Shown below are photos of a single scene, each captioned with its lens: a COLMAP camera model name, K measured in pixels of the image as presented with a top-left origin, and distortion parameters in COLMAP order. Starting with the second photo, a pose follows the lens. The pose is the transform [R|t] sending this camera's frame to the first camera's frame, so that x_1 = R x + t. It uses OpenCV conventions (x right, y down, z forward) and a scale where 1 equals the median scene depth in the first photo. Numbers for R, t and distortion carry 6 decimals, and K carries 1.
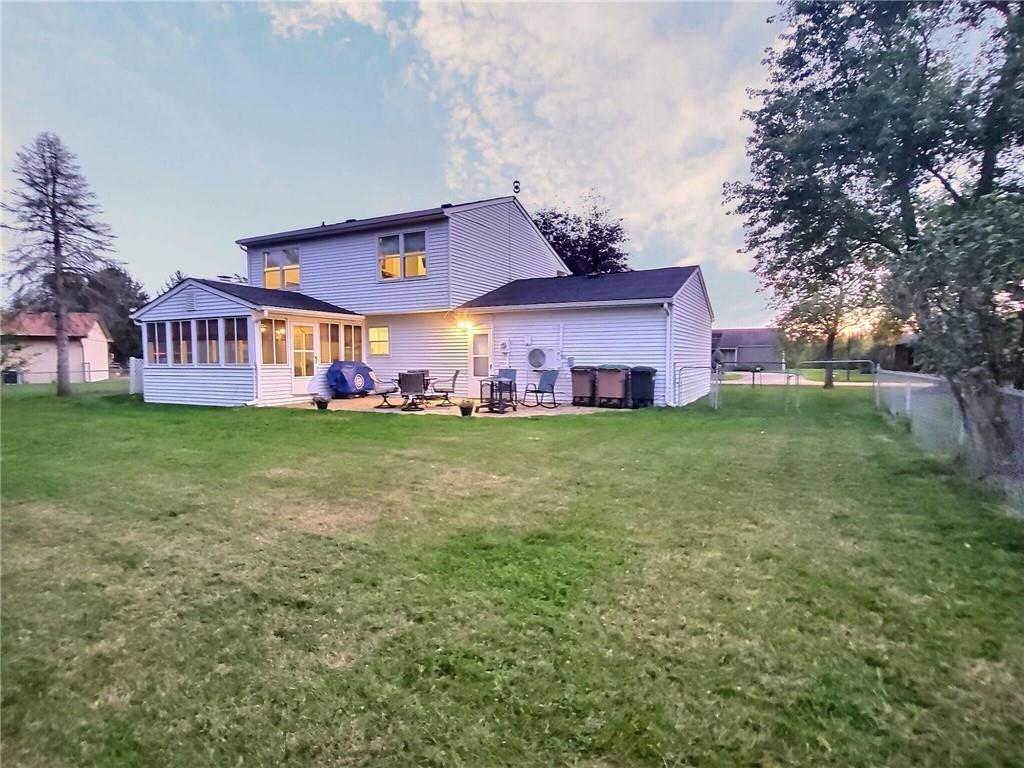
lens RADIAL K [[542.6, 0, 506.0], [0, 542.6, 394.2], [0, 0, 1]] dist [-0.002236, 0.000213]
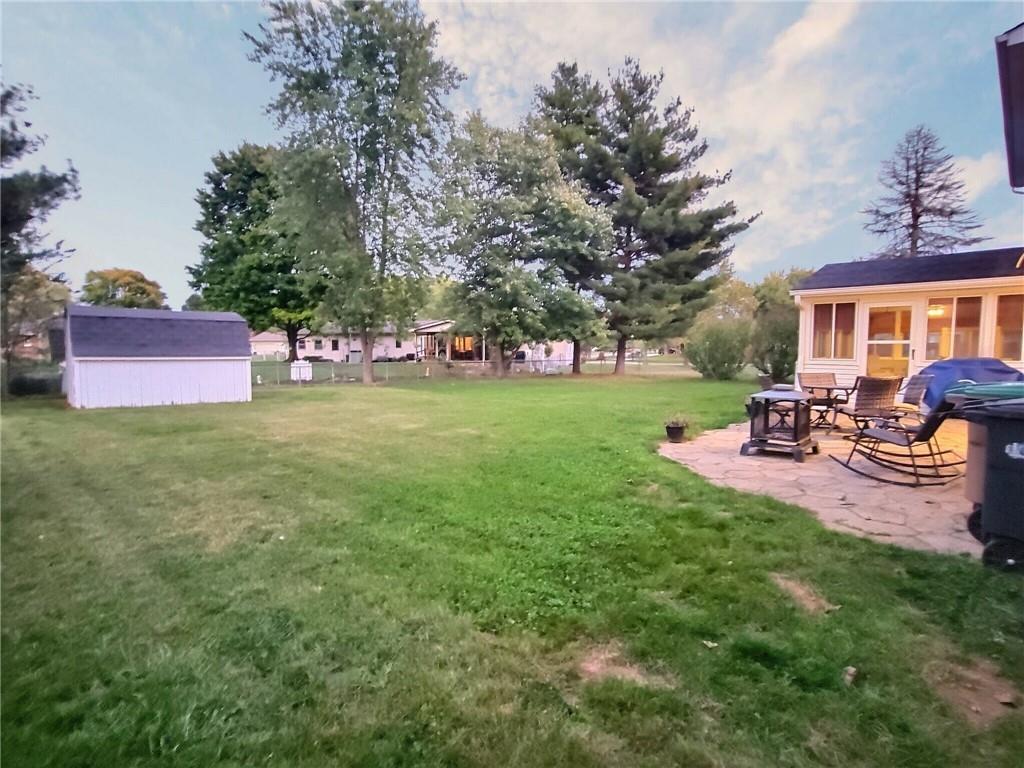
lens RADIAL K [[542.6, 0, 506.0], [0, 542.6, 394.2], [0, 0, 1]] dist [-0.002236, 0.000213]
pose [[-0.269747, 0.081576, -0.959470, 0.436534], [-0.063478, 0.992731, 0.102250, -0.050248], [0.960837, 0.088487, -0.262608, 0.678526]]
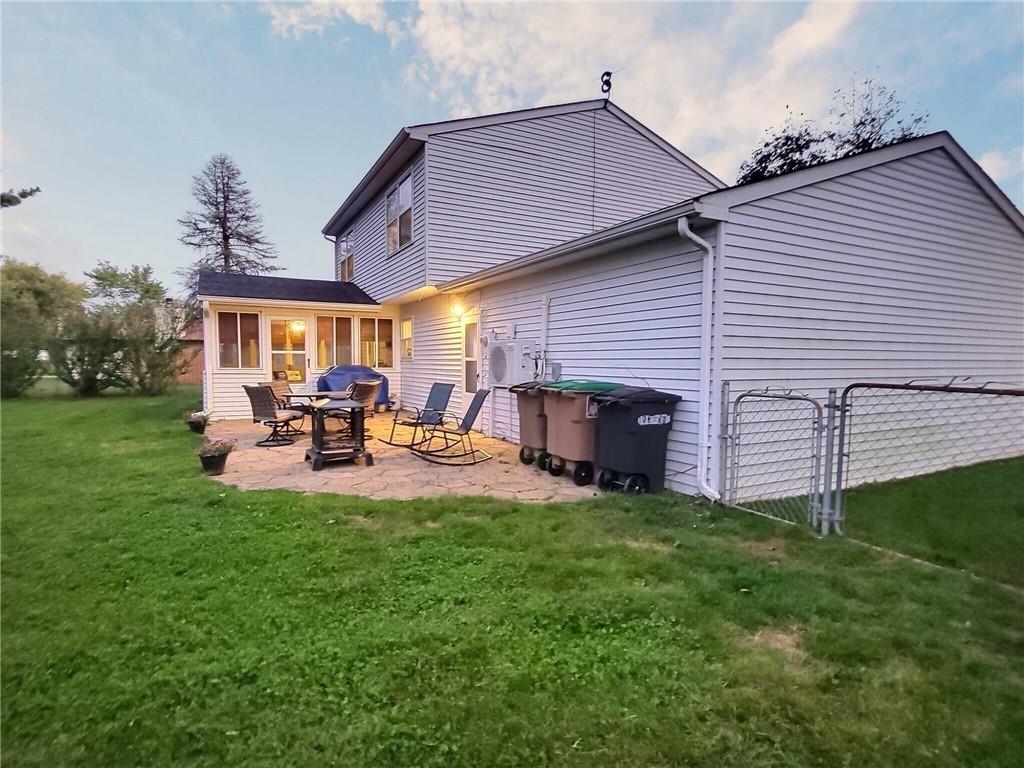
lens RADIAL K [[542.6, 0, 506.0], [0, 542.6, 394.2], [0, 0, 1]] dist [-0.002236, 0.000213]
pose [[0.824518, 0.041263, -0.564330, 0.324533], [-0.043816, 0.998999, 0.009028, -0.037641], [0.564137, 0.017283, 0.825500, 0.503205]]
